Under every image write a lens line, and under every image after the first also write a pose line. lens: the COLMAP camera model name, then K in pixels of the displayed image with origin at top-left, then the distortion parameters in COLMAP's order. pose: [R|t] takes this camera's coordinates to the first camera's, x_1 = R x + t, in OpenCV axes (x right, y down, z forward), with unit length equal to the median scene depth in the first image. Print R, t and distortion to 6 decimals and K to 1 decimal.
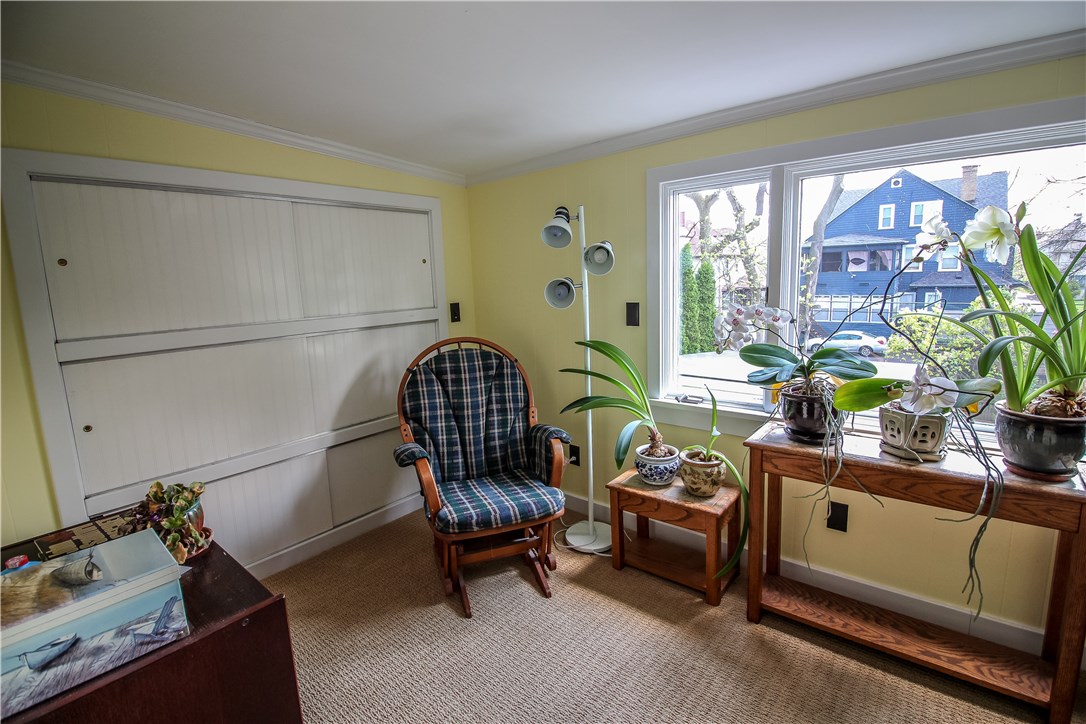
lens RADIAL K [[503.3, 0, 541.3], [0, 503.3, 354.6], [0, 0, 1]] dist [0.001653, -0.015710]
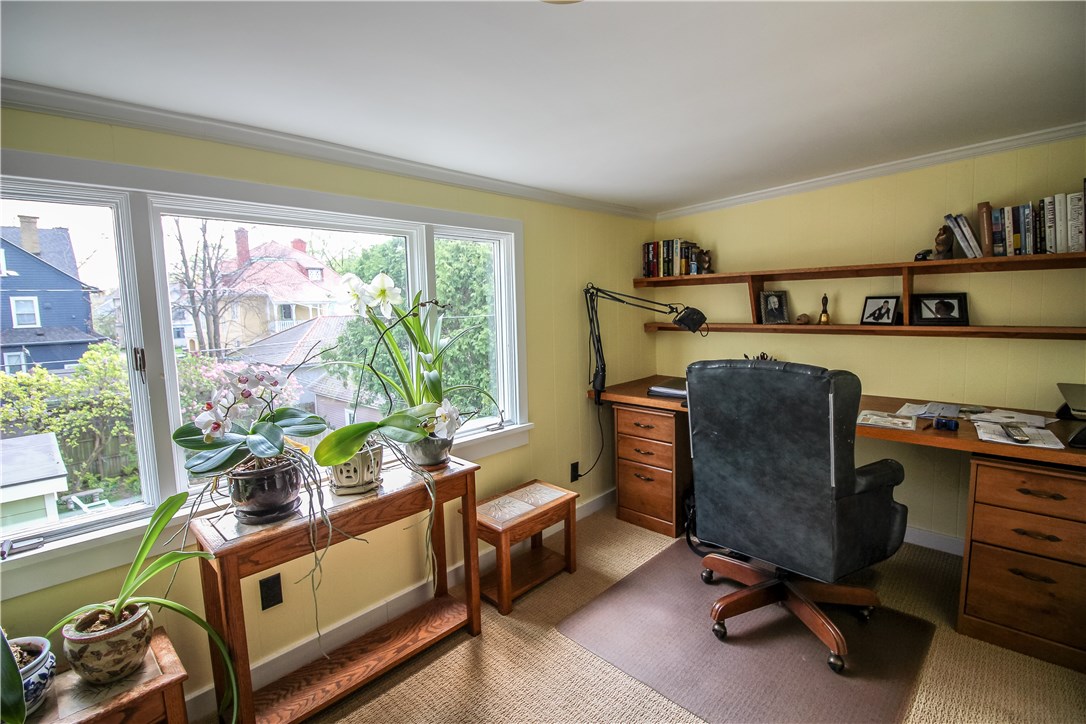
lens RADIAL K [[503.3, 0, 541.3], [0, 503.3, 354.6], [0, 0, 1]] dist [0.001653, -0.015710]
pose [[0.054103, -0.061444, 0.996643, -0.287761], [0.170985, 0.983933, 0.051378, -0.069907], [-0.983787, 0.167631, 0.063740, 0.418439]]
